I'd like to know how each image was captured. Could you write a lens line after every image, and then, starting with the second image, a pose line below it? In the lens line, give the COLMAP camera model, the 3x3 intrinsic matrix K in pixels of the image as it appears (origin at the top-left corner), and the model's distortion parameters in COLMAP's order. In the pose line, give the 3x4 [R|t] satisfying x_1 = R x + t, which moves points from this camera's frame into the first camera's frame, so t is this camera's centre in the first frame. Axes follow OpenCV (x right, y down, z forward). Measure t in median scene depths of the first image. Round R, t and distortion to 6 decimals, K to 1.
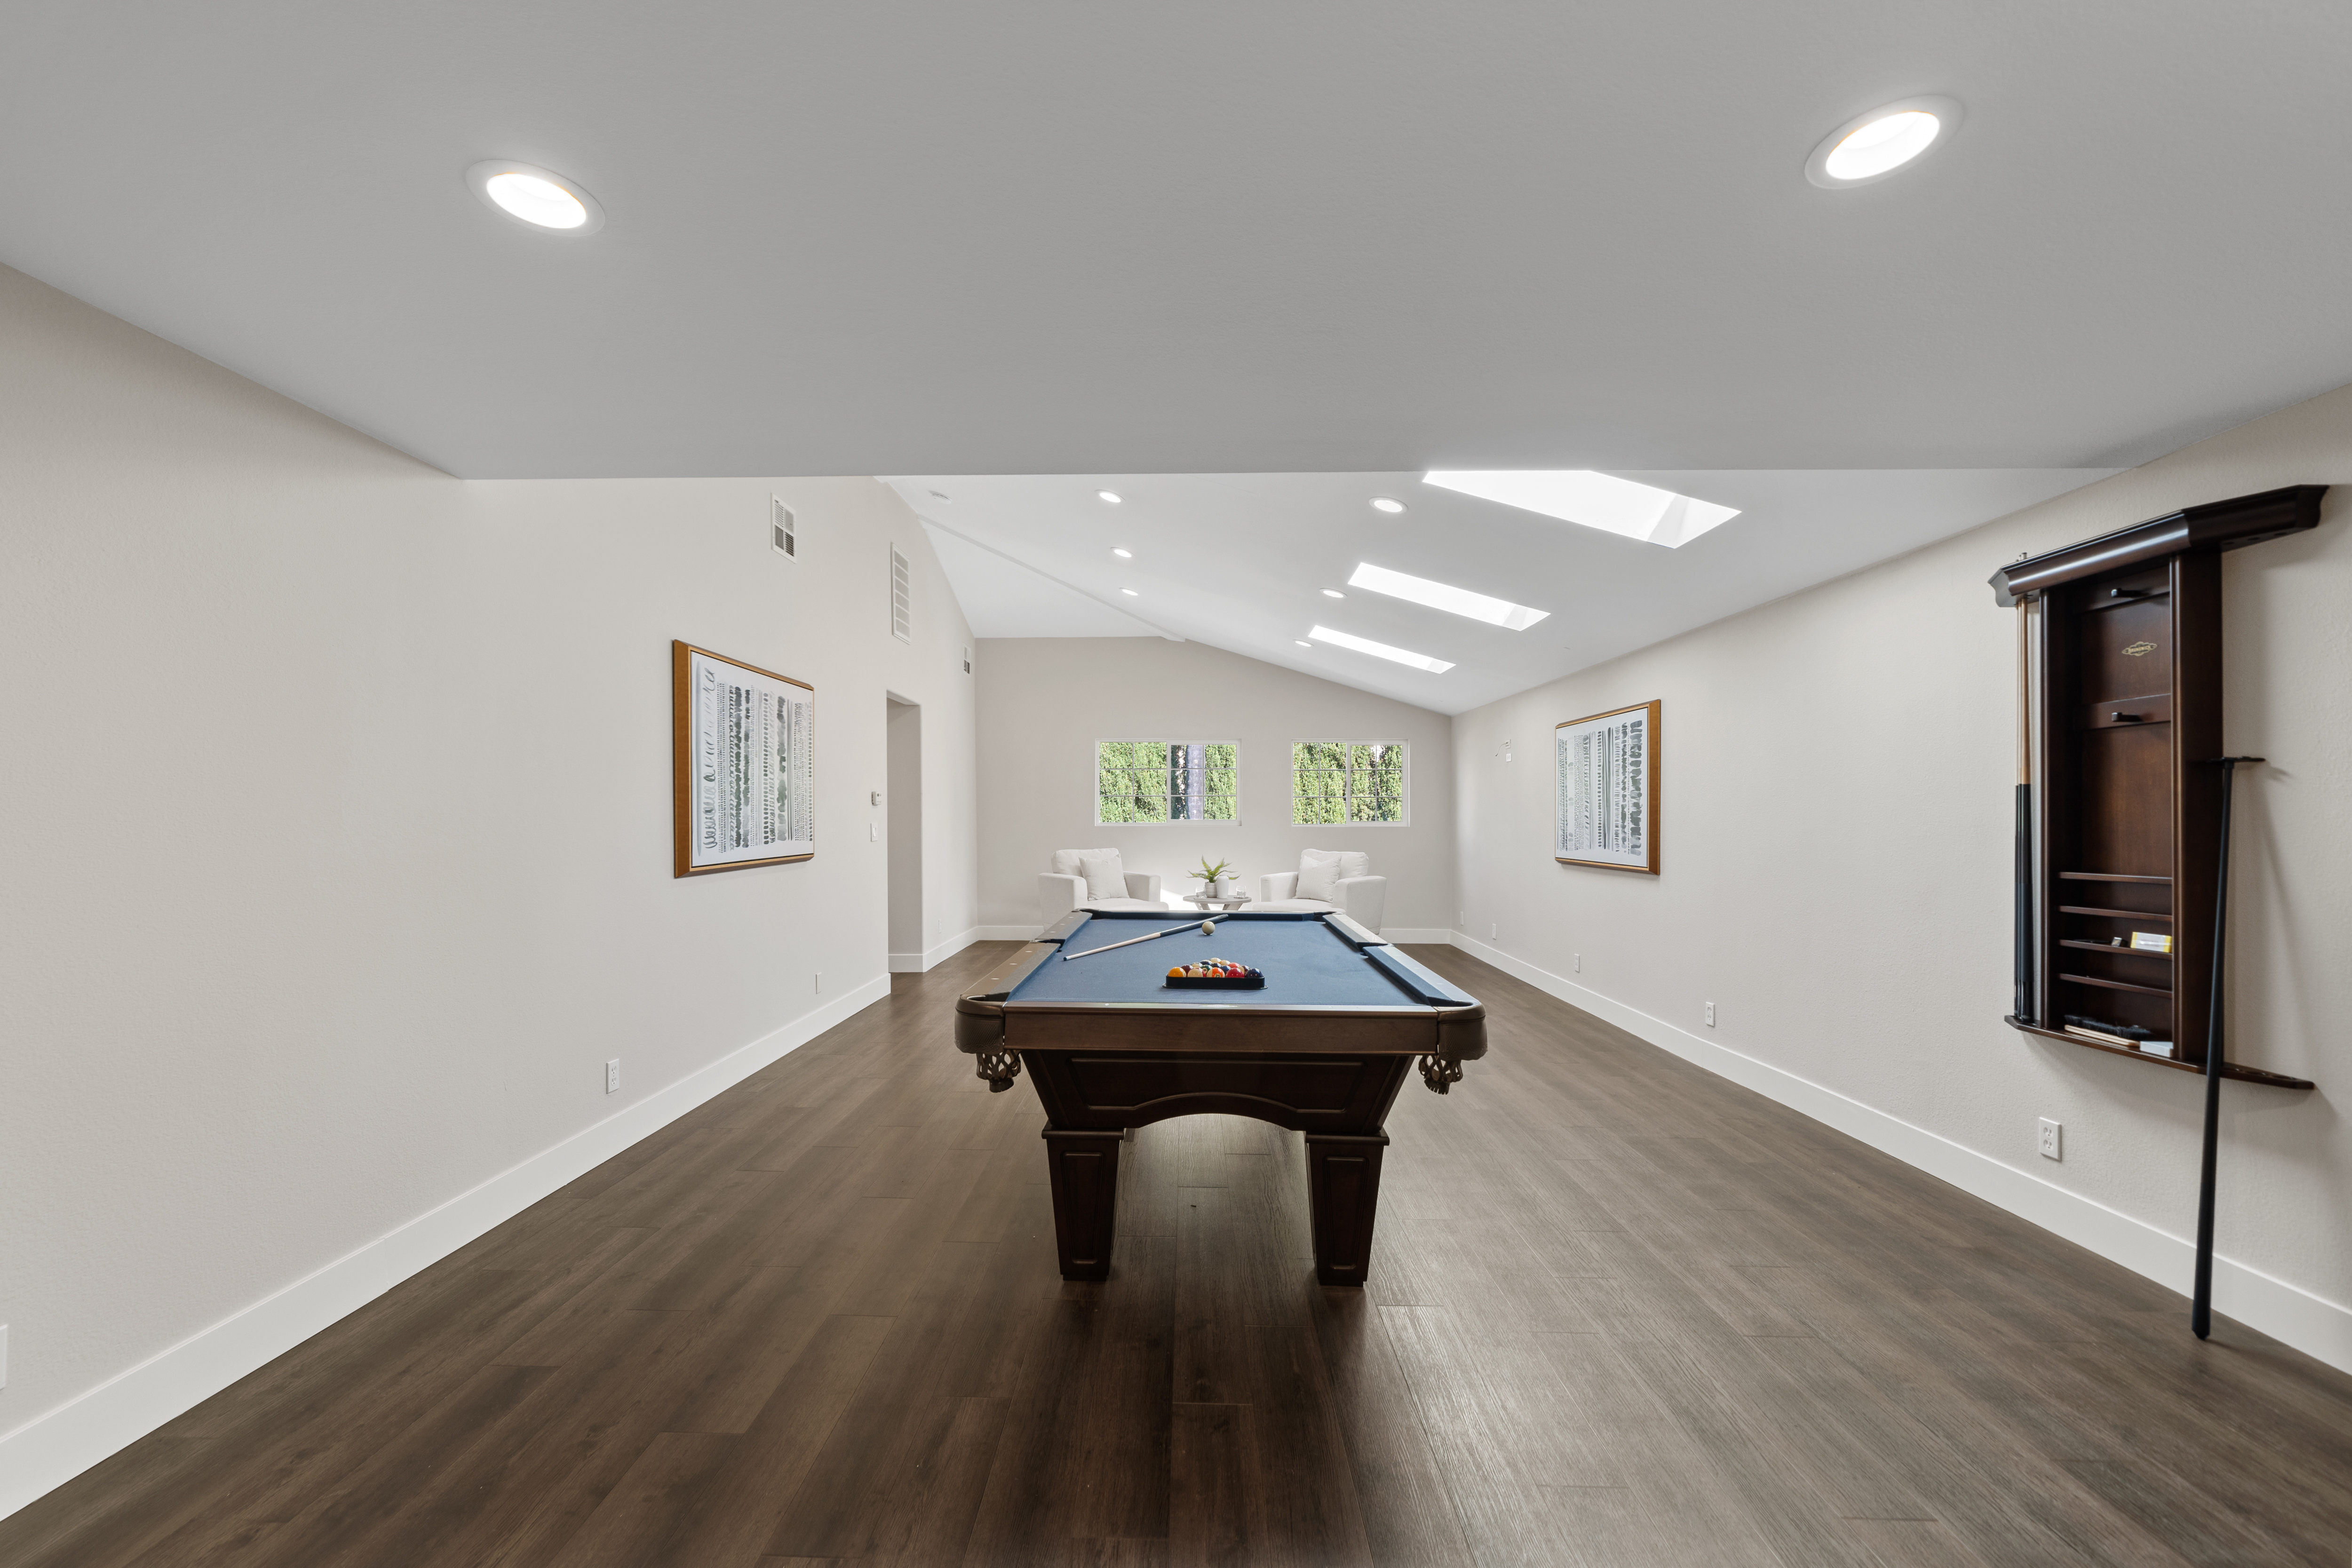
lens RADIAL K [[959.2, 0, 1187.1], [0, 959.2, 814.6], [0, 0, 1]] dist [0.000811, 0.000036]
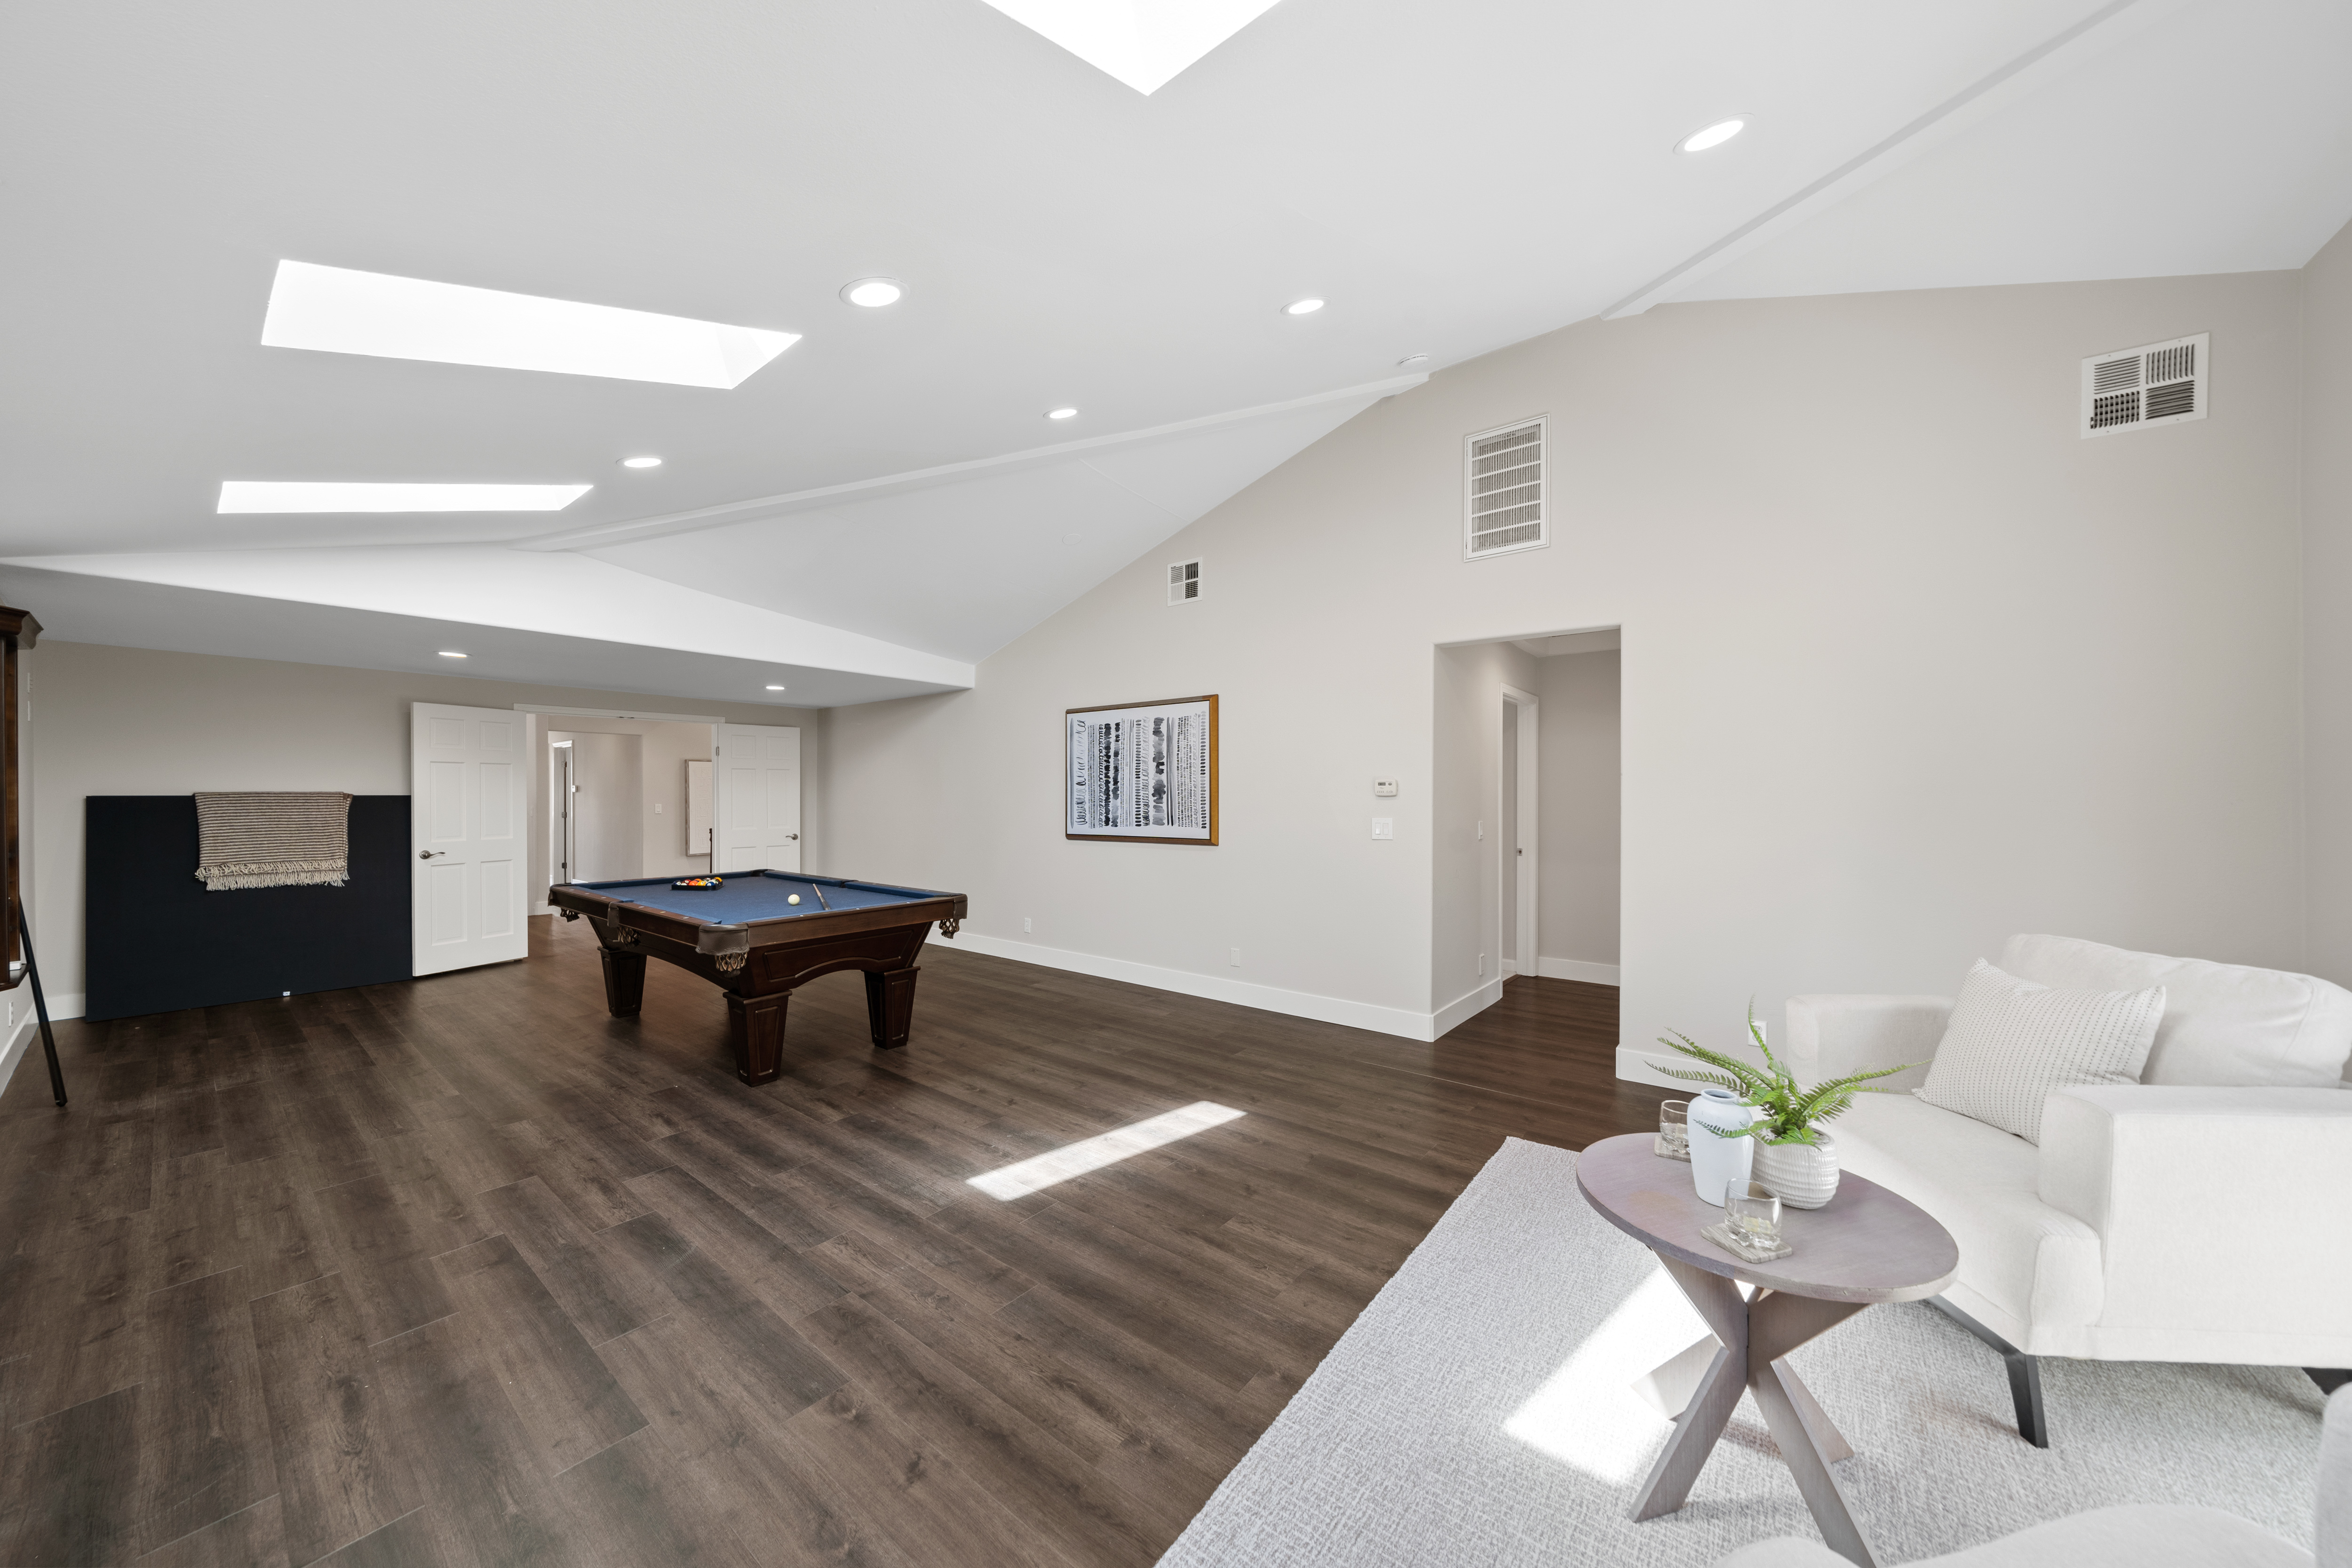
lens RADIAL K [[819.4, 0, 1167.0], [0, 819.4, 795.7], [0, 0, 1]] dist [0.000734, 0.000066]
pose [[-0.630211, 0.003700, -0.776415, 0.496393], [0.002164, 0.999993, 0.003009, -0.018807], [0.776421, 0.000216, -0.630215, 1.879513]]
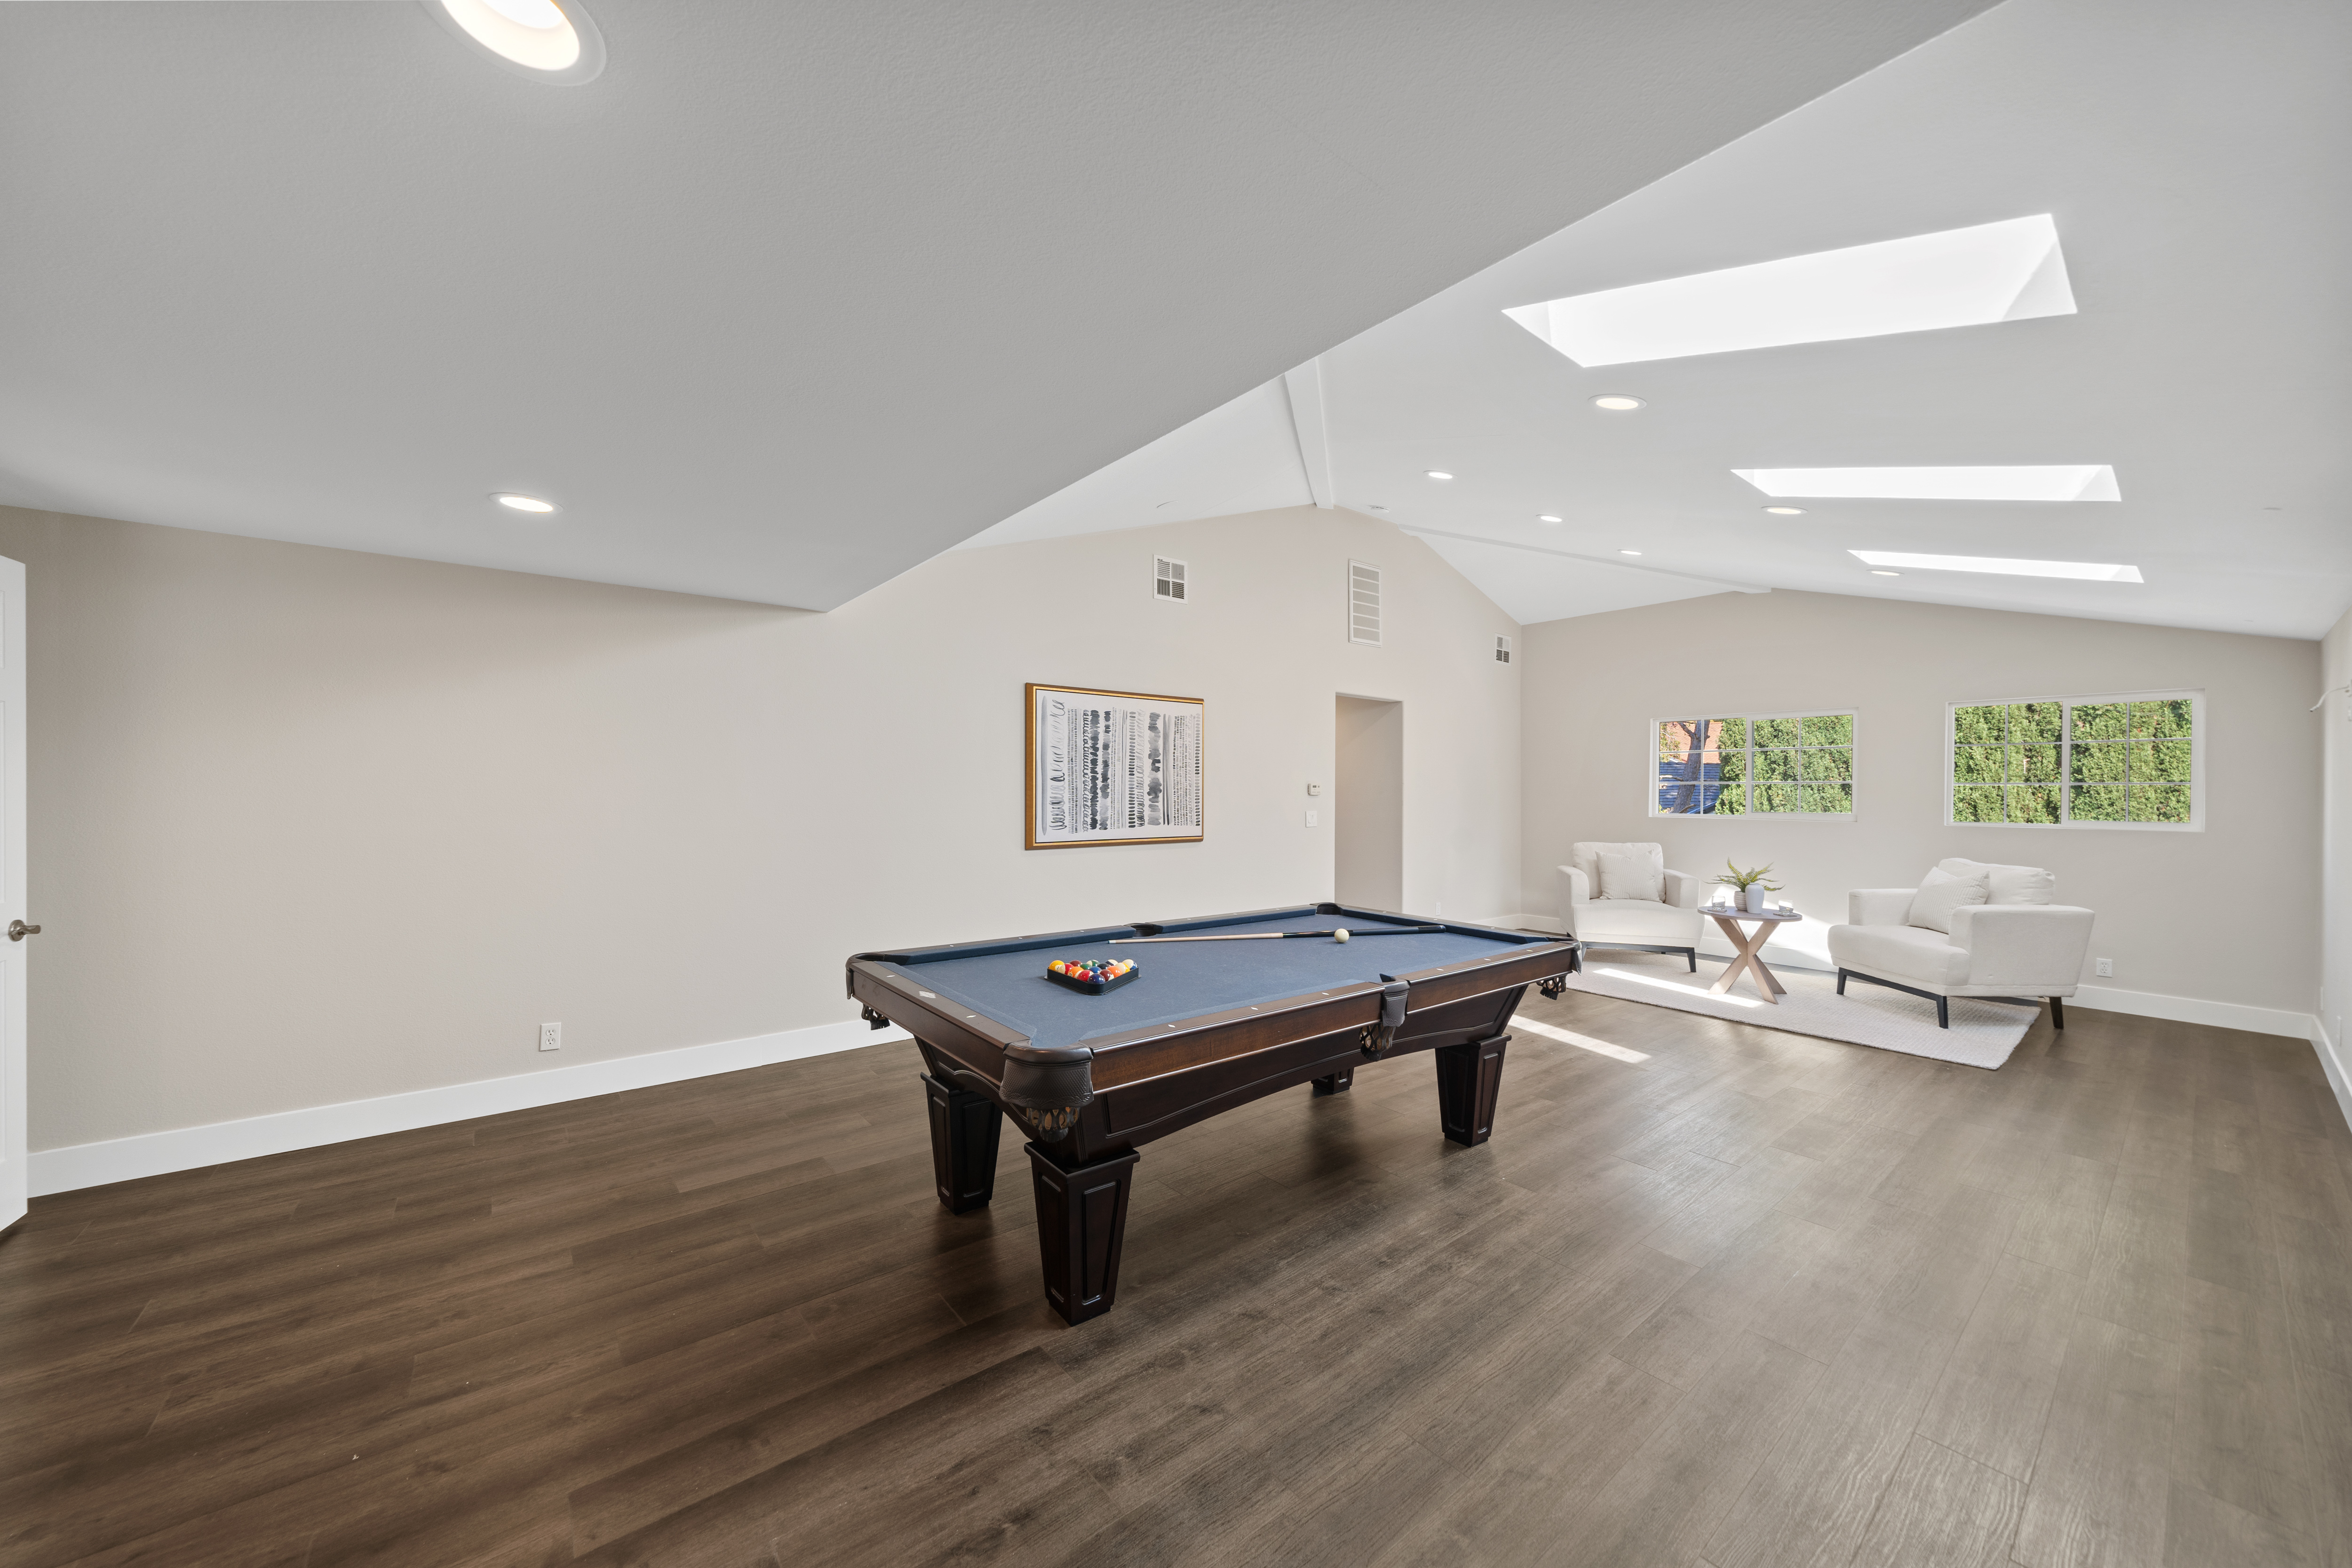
lens RADIAL K [[856.6, 0, 1157.0], [0, 856.6, 799.1], [0, 0, 1]] dist [-0.001731, -0.000123]
pose [[0.626889, 0.012741, -0.779004, 0.510947], [-0.007366, 0.999919, 0.010426, -0.021309], [0.779073, -0.000798, 0.626932, 0.311387]]
